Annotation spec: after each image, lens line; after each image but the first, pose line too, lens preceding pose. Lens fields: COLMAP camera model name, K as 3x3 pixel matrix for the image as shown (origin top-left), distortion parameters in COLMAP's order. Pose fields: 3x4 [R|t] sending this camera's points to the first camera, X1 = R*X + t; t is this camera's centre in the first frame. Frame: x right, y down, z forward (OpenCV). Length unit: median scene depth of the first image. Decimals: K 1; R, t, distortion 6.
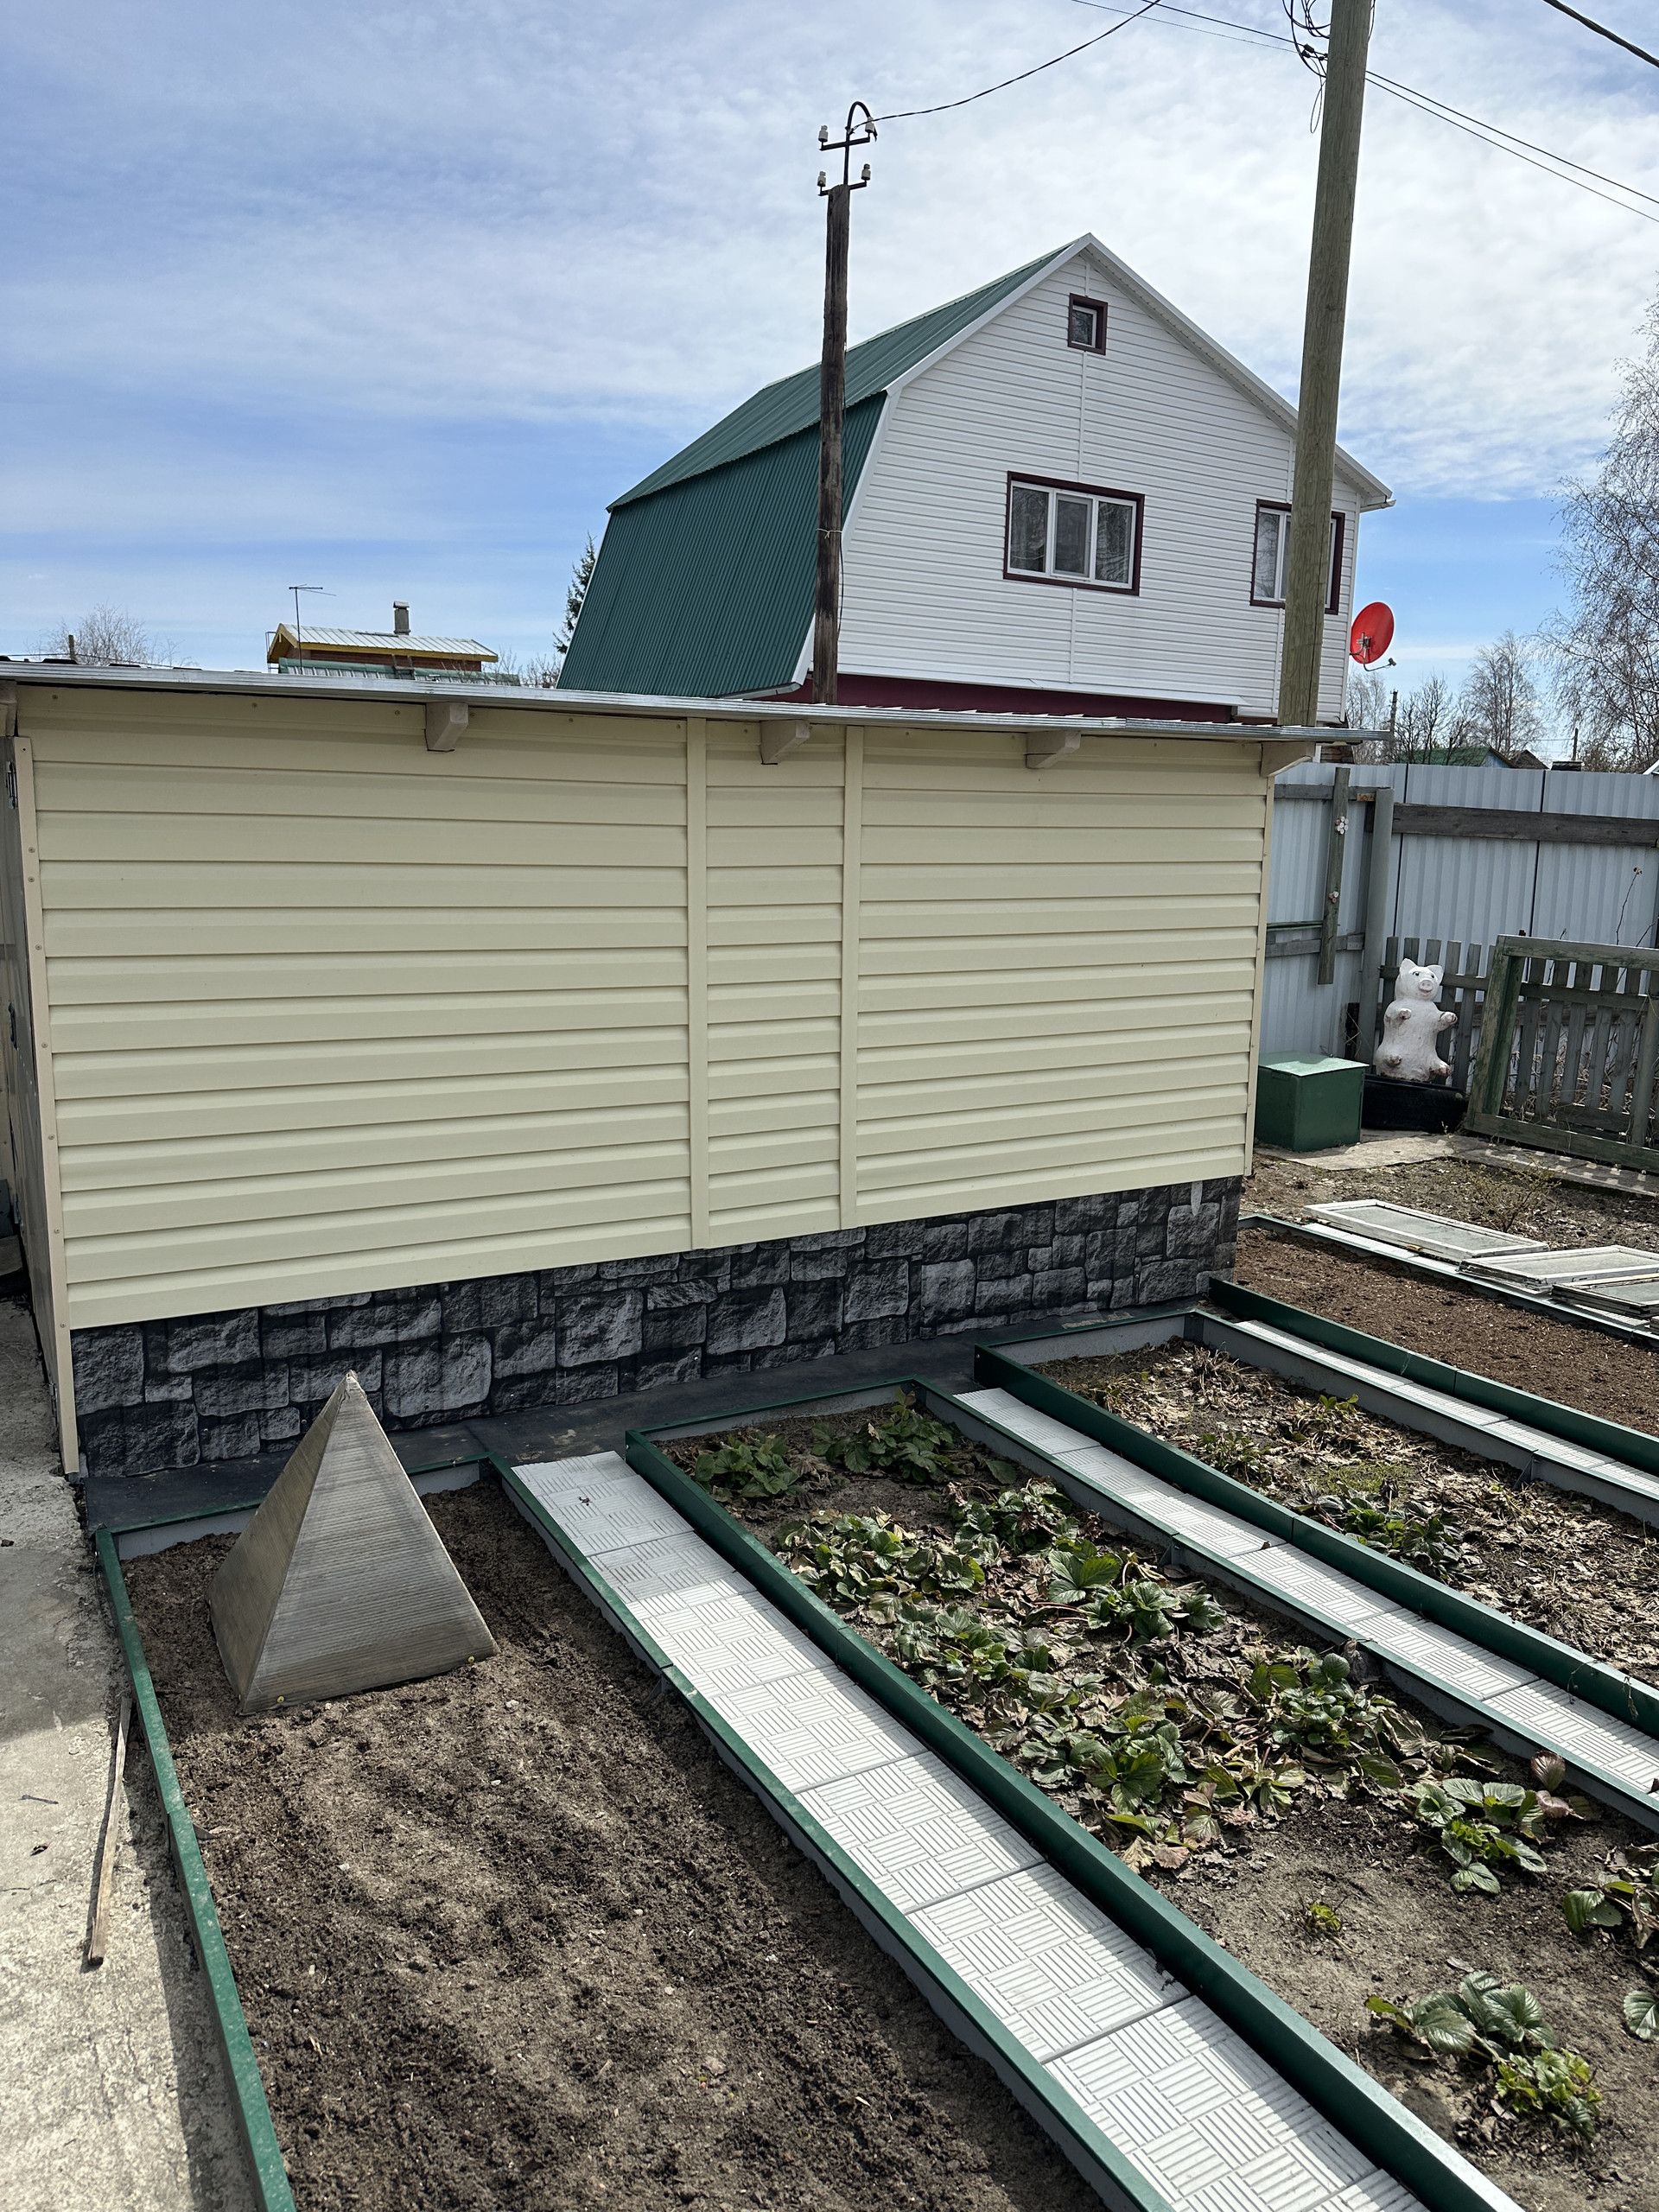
lens RADIAL K [[1527.1, 0, 837.8], [0, 1527.1, 1109.1], [0, 0, 1]] dist [0.151395, -0.267566]
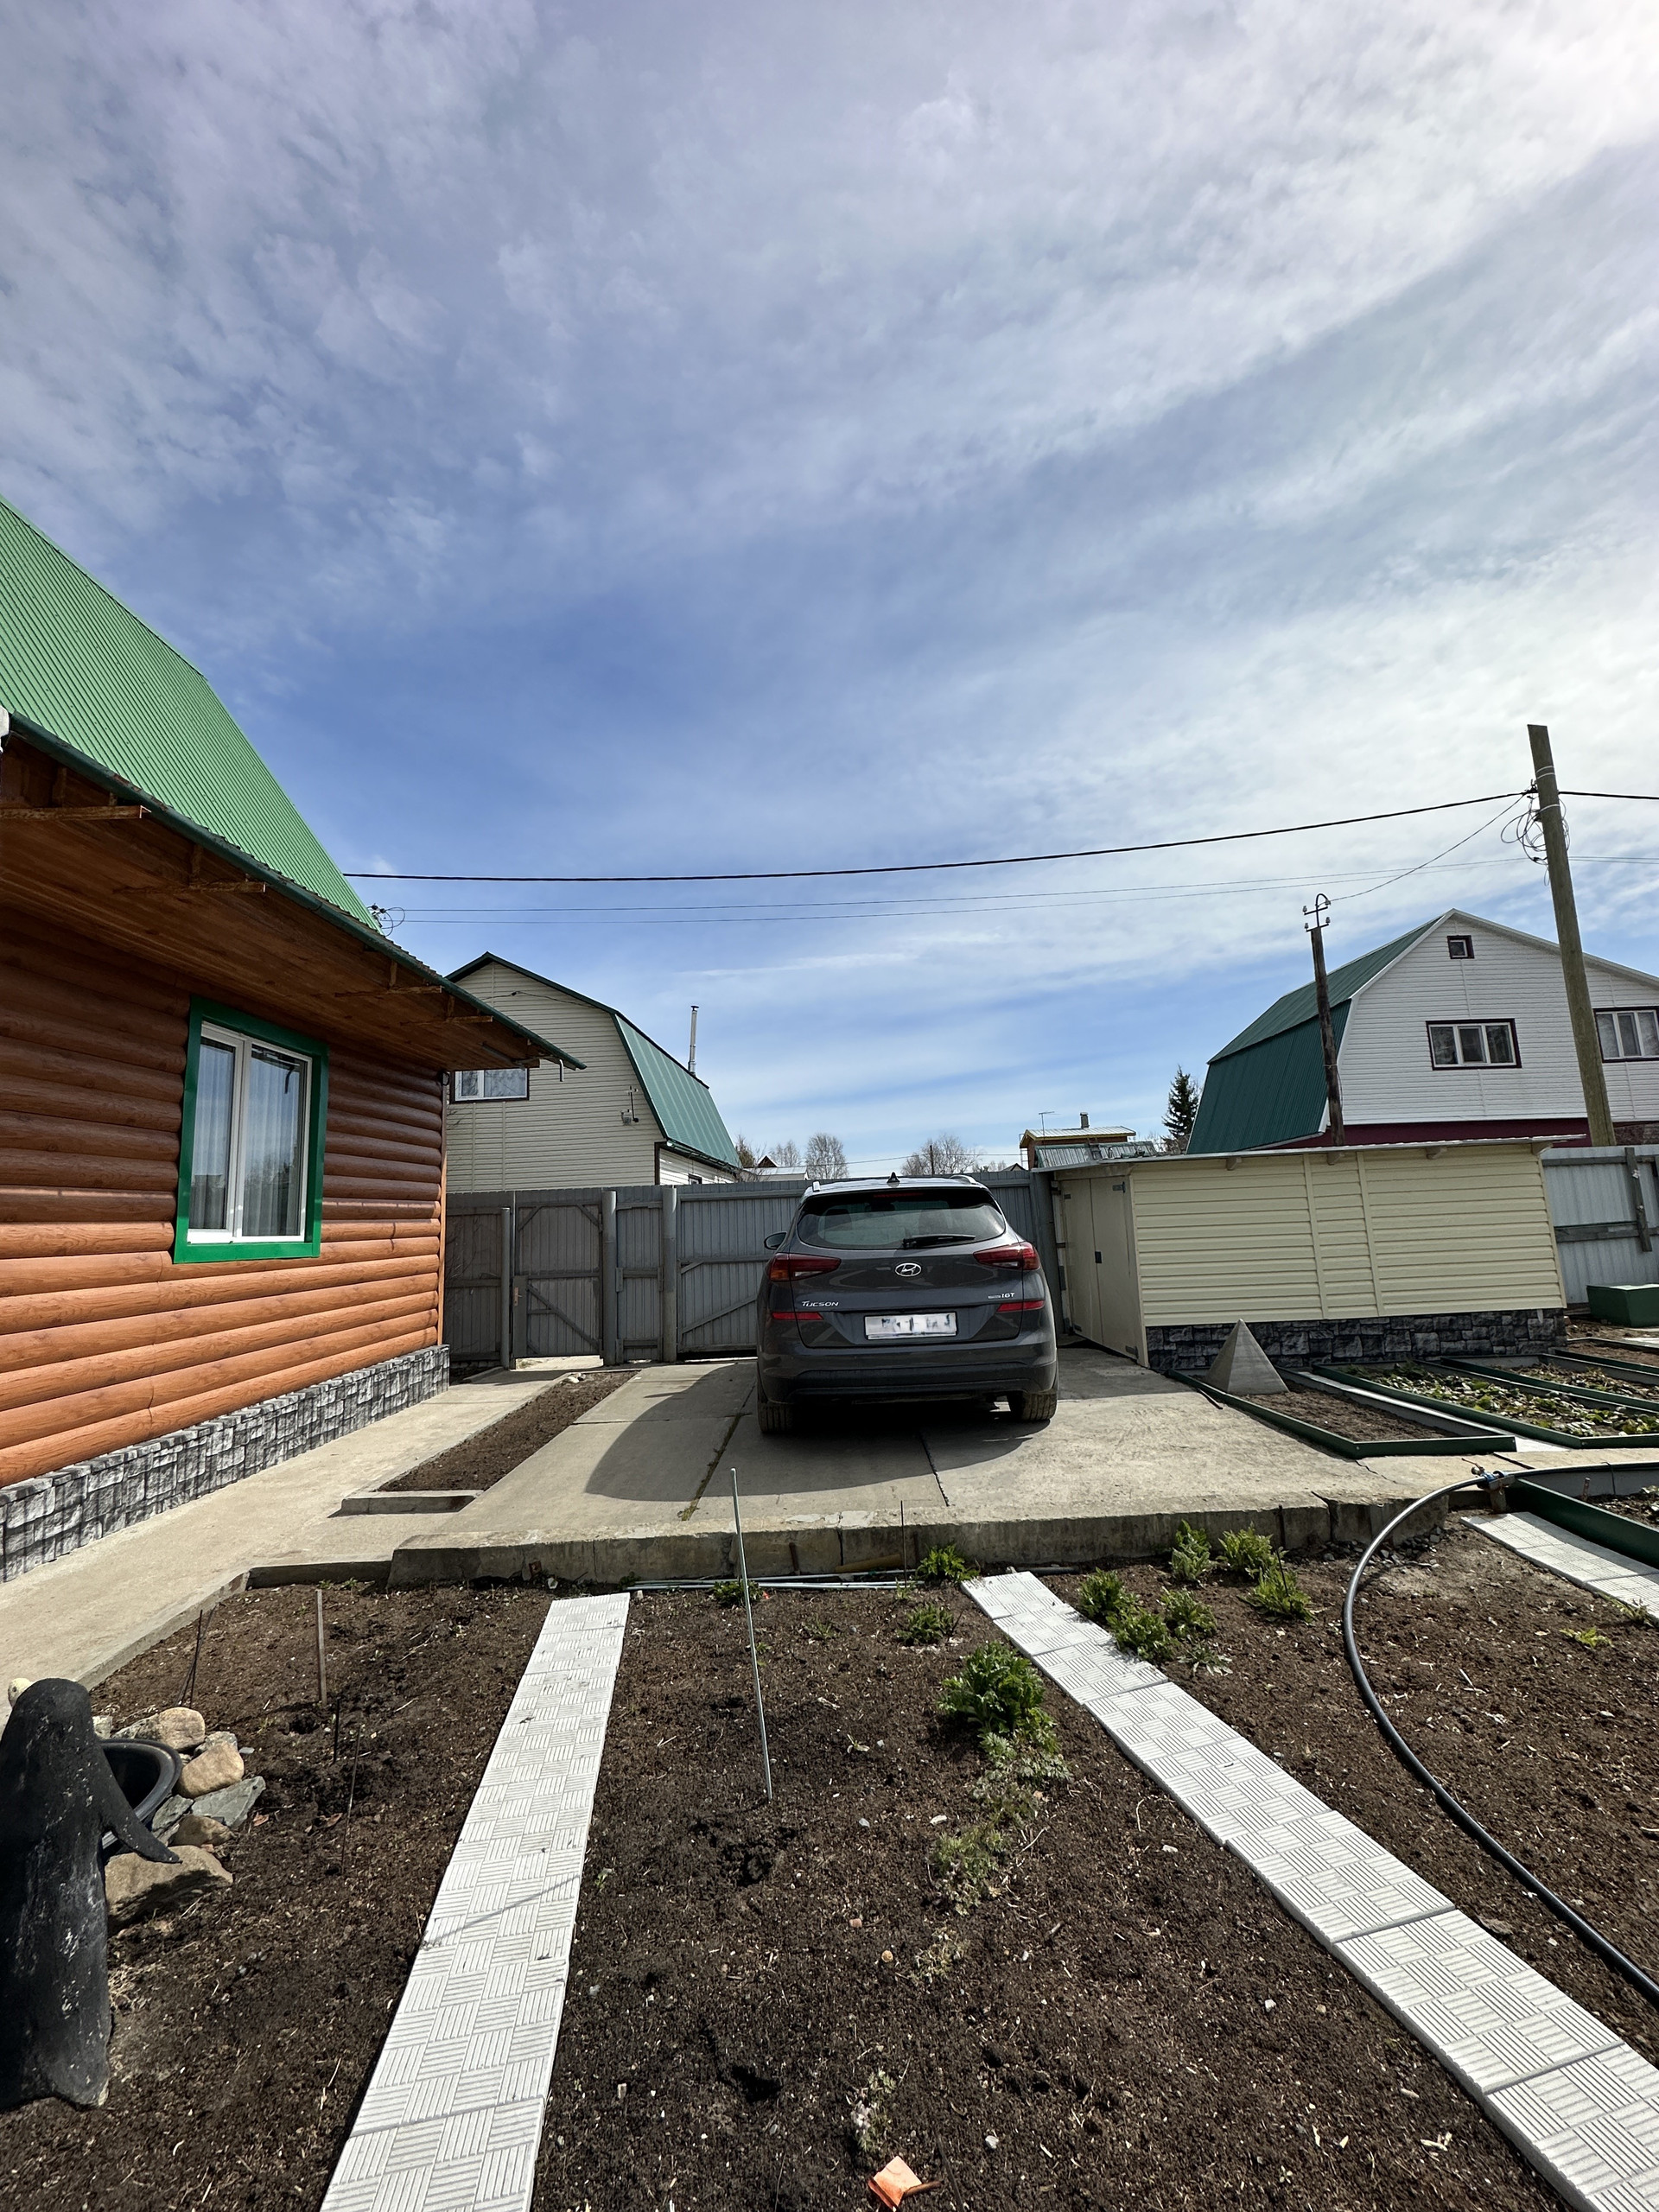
lens RADIAL K [[881.1, 0, 828.6], [0, 881.1, 1103.2], [0, 0, 1]] dist [-0.003001, 0.000863]
pose [[0.859729, -0.126017, -0.494960, -0.009518], [-0.037057, 0.951140, -0.306527, 0.126621], [0.509404, 0.281872, 0.813054, -0.528620]]
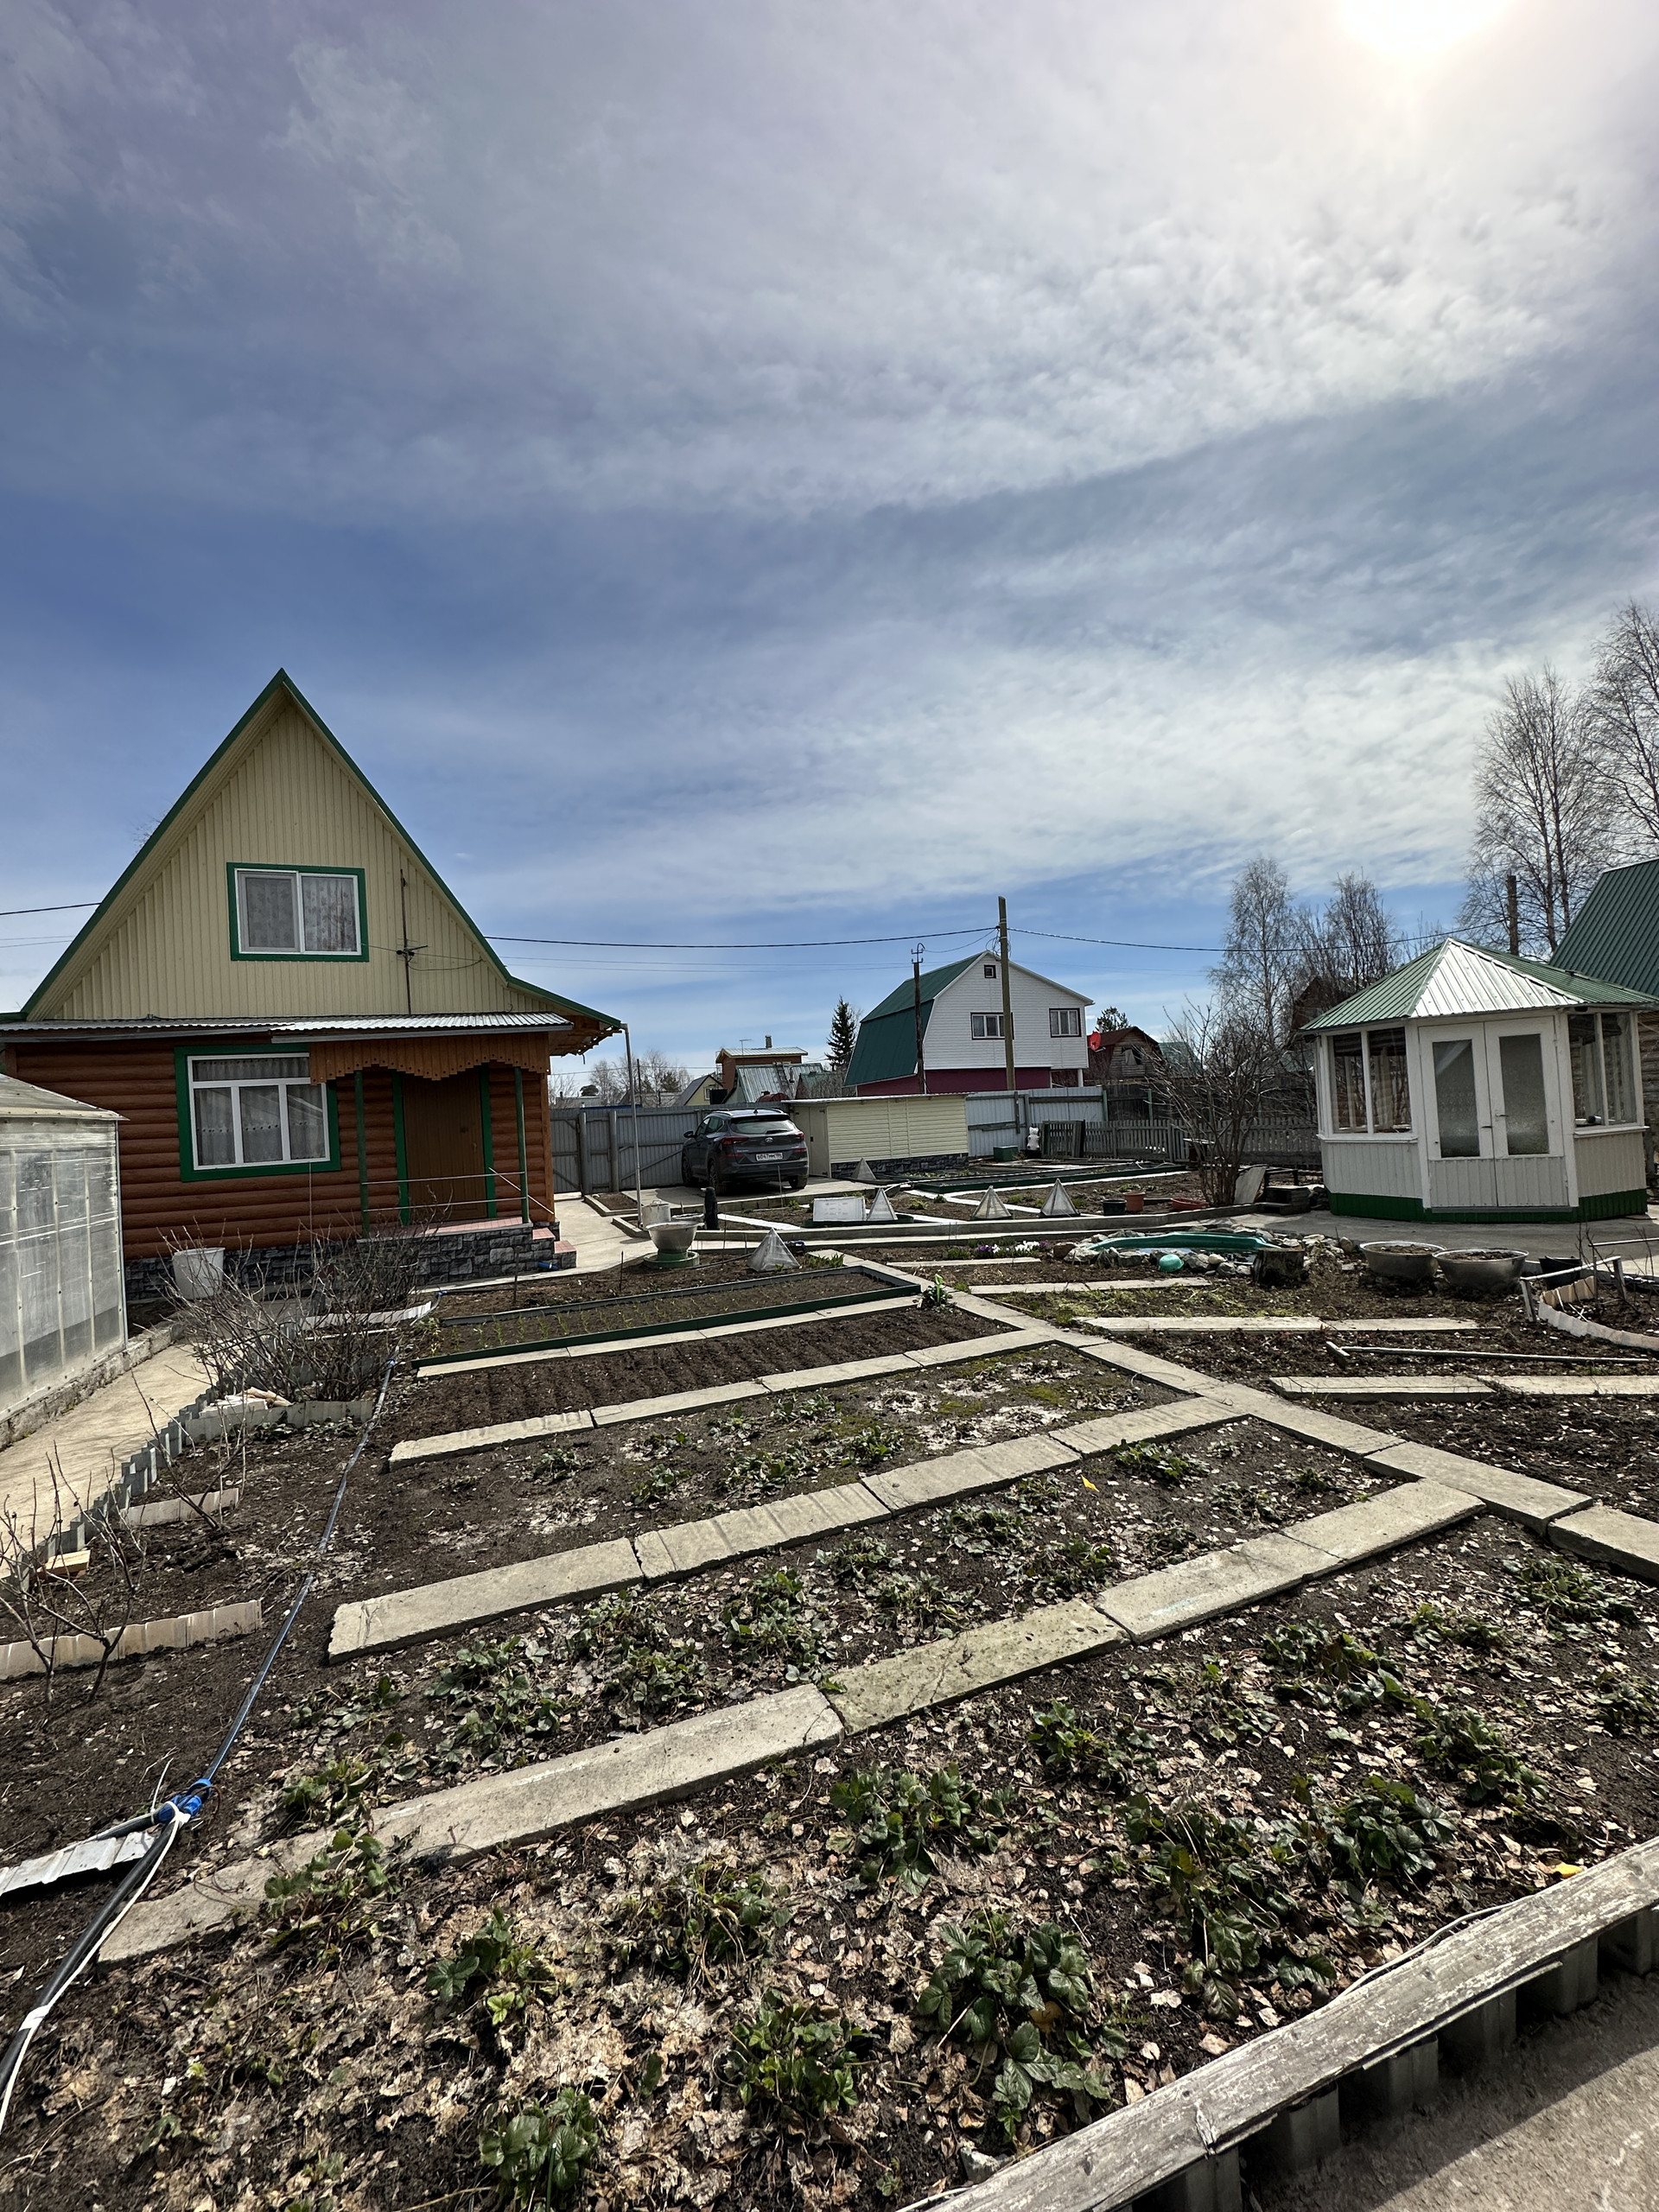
lens RADIAL K [[881.1, 0, 828.6], [0, 881.1, 1103.2], [0, 0, 1]] dist [-0.003001, 0.000863]
pose [[0.984033, -0.074759, -0.161522, 0.180584], [0.041727, 0.979118, -0.198966, 0.362680], [0.173024, 0.189049, 0.966604, -1.861485]]
